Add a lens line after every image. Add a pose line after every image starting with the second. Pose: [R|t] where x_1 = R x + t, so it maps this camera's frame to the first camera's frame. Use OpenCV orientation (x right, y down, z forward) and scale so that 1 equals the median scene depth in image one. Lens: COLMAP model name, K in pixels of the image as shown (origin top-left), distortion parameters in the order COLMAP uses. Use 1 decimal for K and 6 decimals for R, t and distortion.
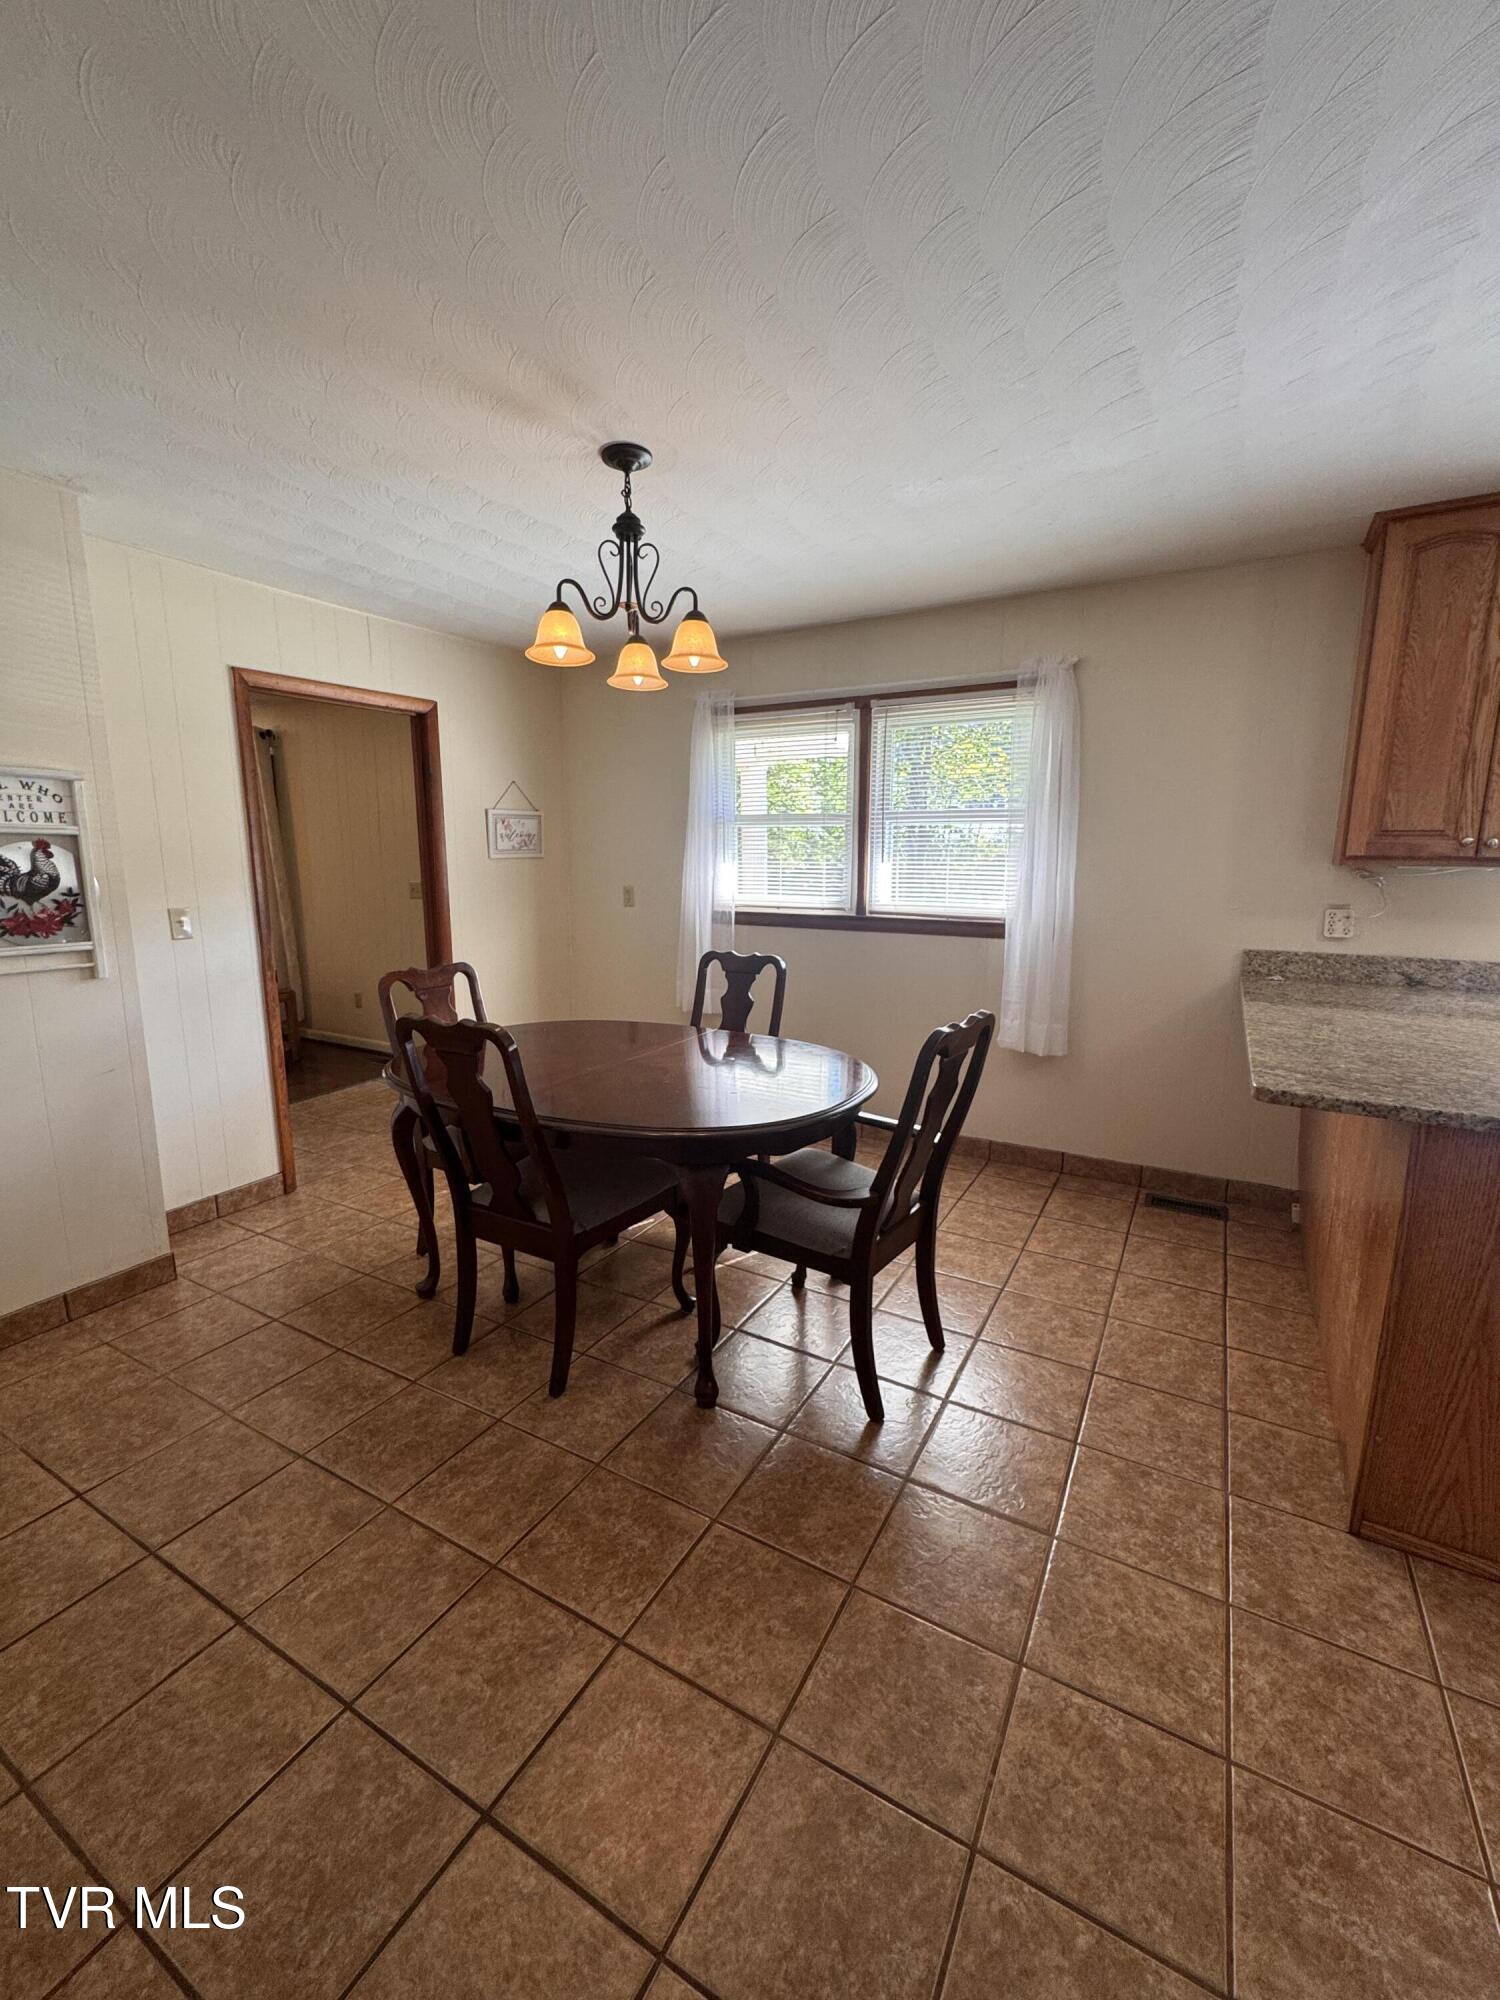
lens RADIAL K [[813.5, 0, 750.0], [0, 813.5, 1000.0], [0, 0, 1]] dist [-0.007838, 0.003124]
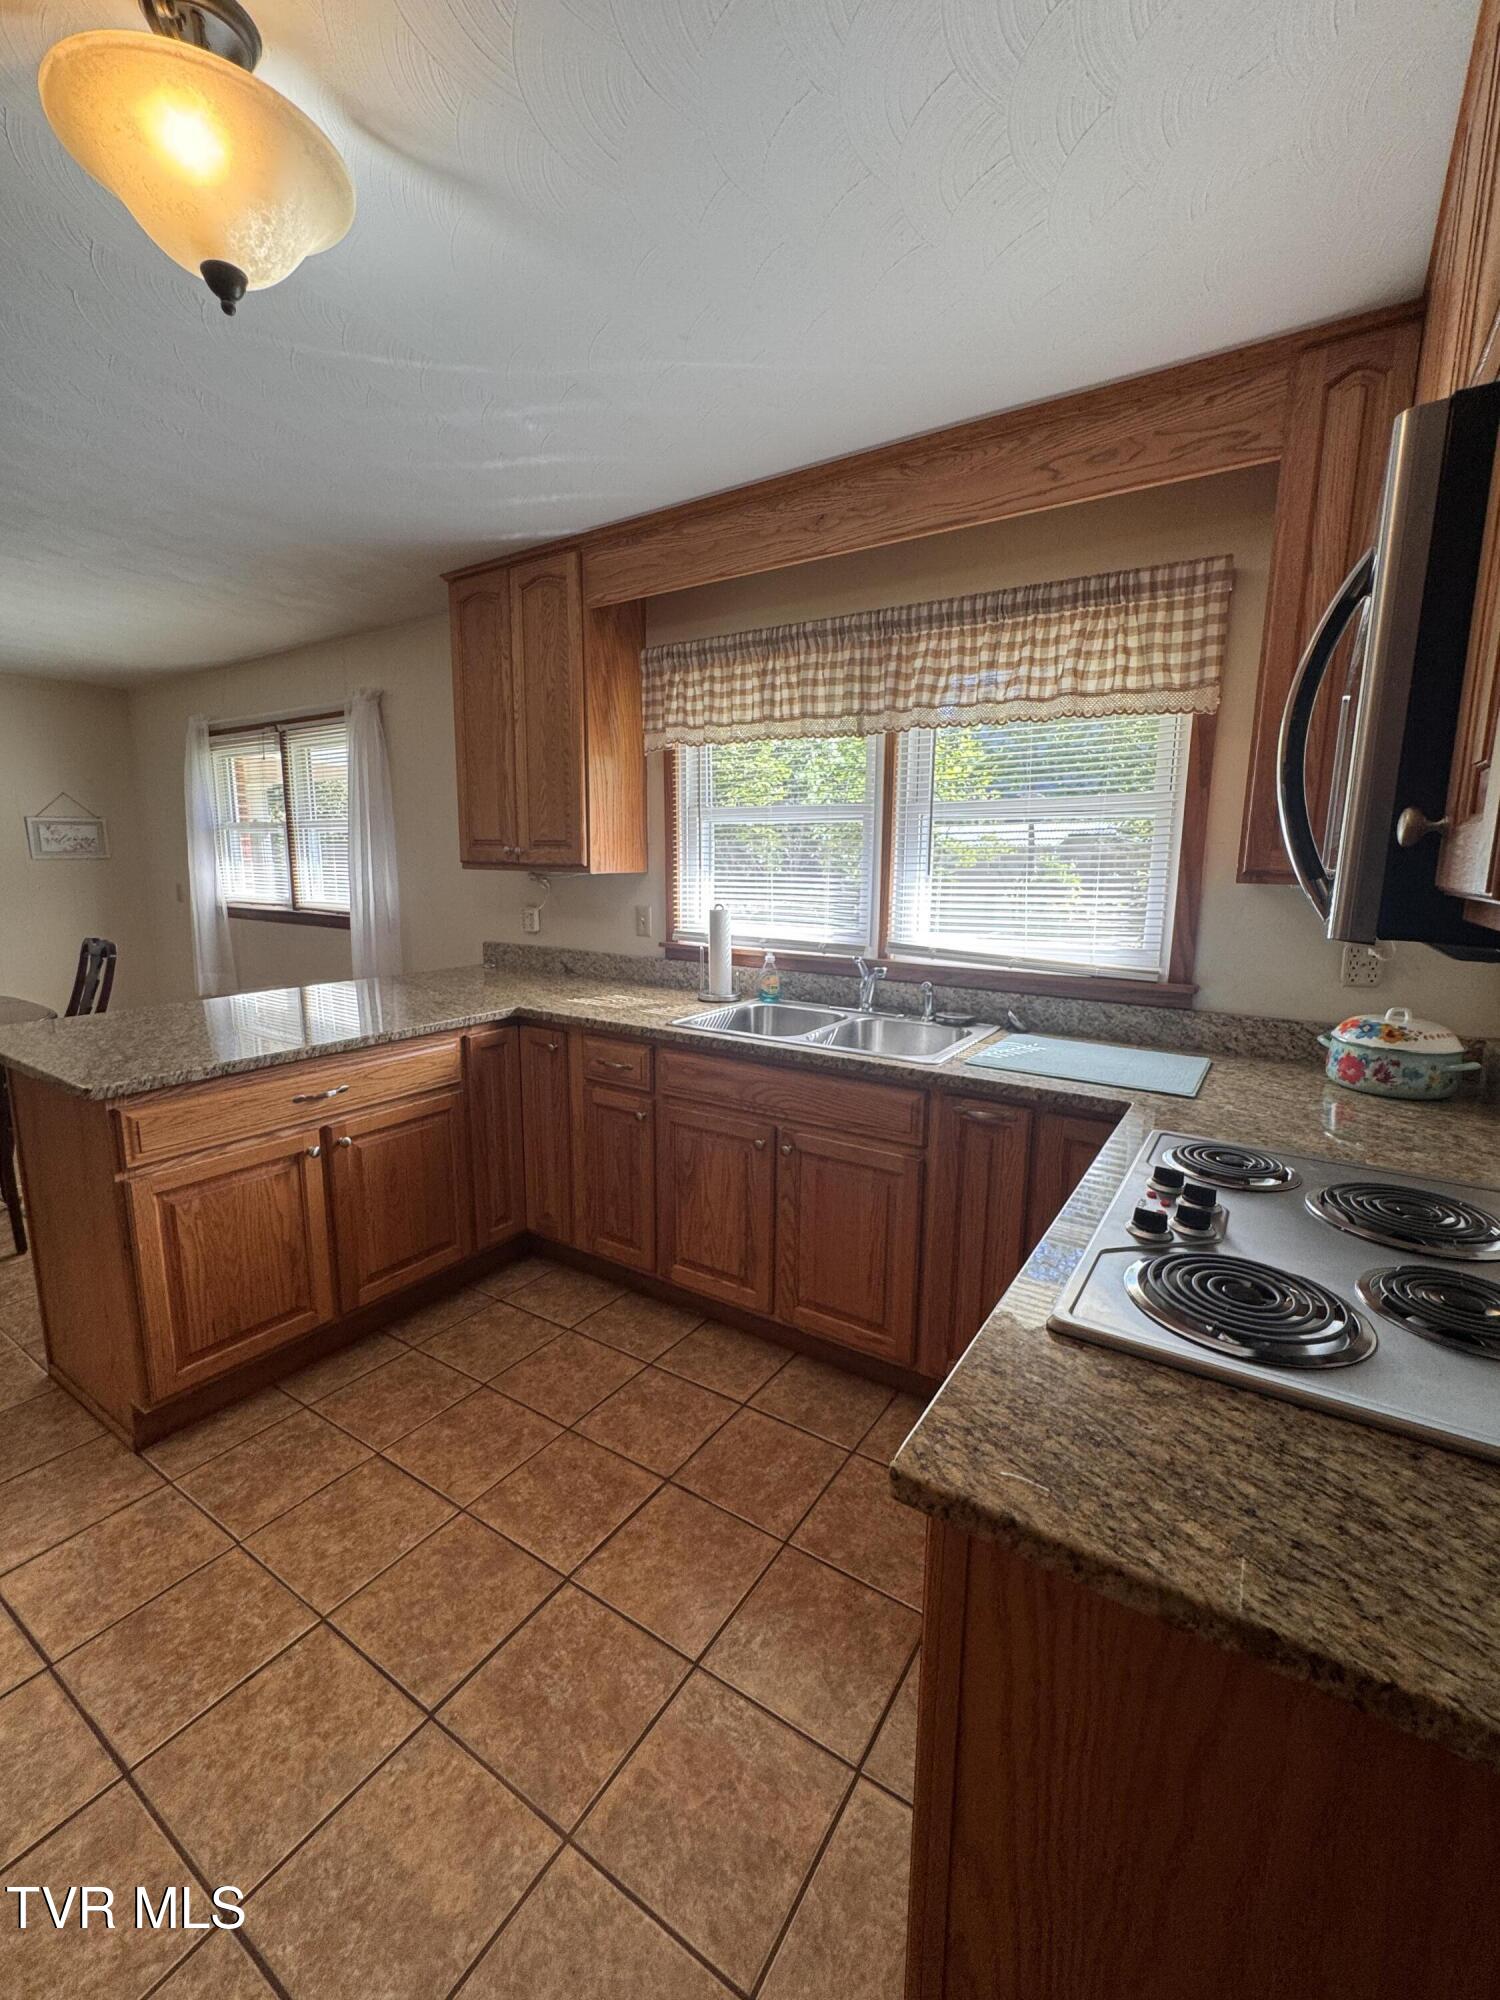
lens RADIAL K [[813.5, 0, 750.0], [0, 813.5, 1000.0], [0, 0, 1]] dist [-0.007838, 0.003124]
pose [[0.999135, 0.017845, -0.037550, 1.119758], [-0.018256, 0.999777, -0.010607, 0.028612], [0.037352, 0.011283, 0.999238, -0.160361]]
